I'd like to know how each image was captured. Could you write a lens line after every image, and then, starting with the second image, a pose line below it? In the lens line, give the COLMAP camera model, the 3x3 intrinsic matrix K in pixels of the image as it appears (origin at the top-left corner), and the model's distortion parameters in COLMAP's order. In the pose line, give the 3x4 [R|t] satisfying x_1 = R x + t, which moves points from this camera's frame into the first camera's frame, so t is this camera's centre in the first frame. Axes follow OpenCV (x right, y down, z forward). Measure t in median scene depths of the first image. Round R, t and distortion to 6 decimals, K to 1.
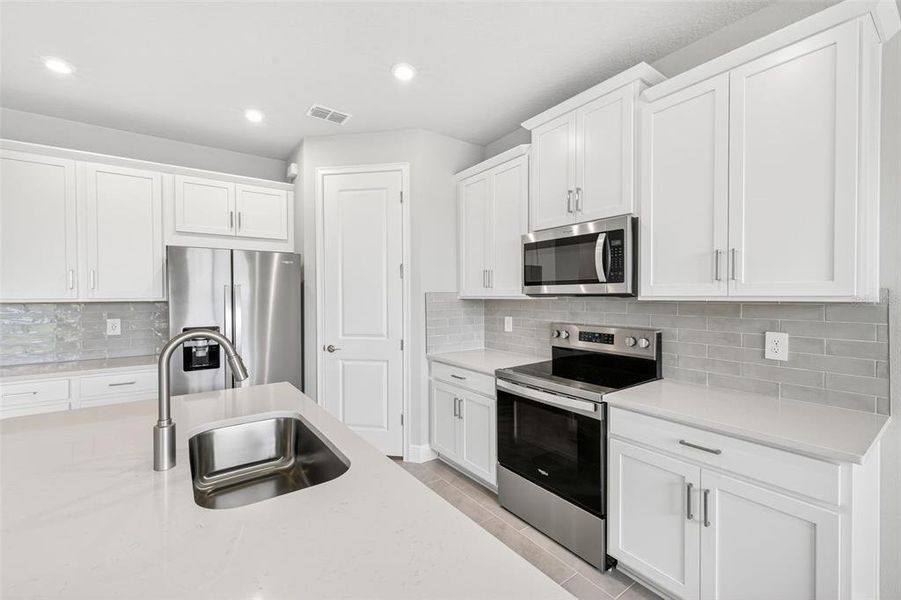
lens RADIAL K [[377.4, 0, 446.4], [0, 377.4, 299.0], [0, 0, 1]] dist [0.001181, 0.000064]
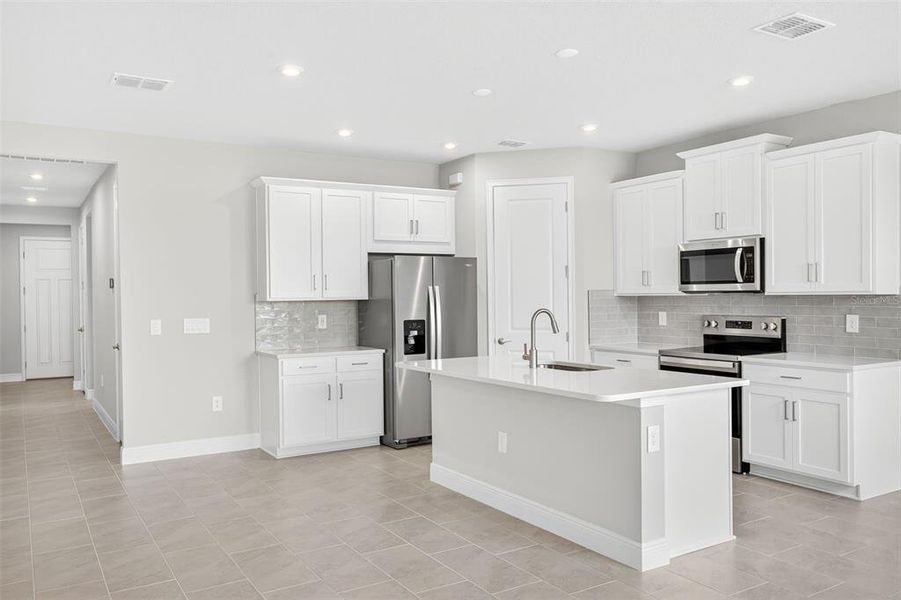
lens RADIAL K [[715.1, 0, 440.2], [0, 715.1, 296.2], [0, 0, 1]] dist [0.003732, -0.001151]
pose [[0.997238, -0.007333, -0.073907, -0.407684], [0.006905, 0.999958, -0.006045, 0.011926], [0.073948, 0.005518, 0.997247, -1.406086]]
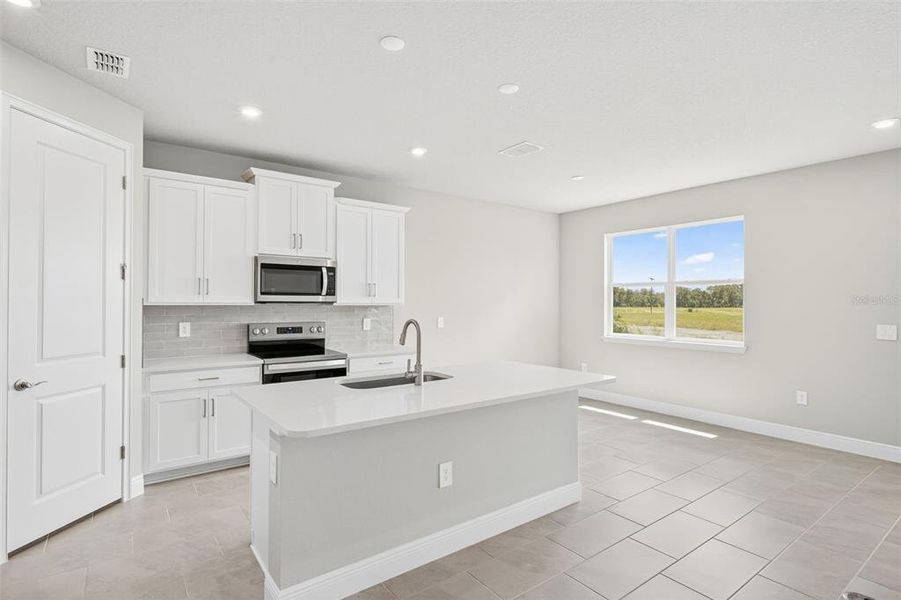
lens RADIAL K [[450.2, 0, 450.5], [0, 450.2, 300.0], [0, 0, 1]] dist [0.000611, 0.000013]
pose [[-0.024810, 0.010993, 0.999632, -1.342753], [0.006234, 0.999922, -0.010842, 0.003494], [-0.999673, 0.005963, -0.024876, 0.371385]]
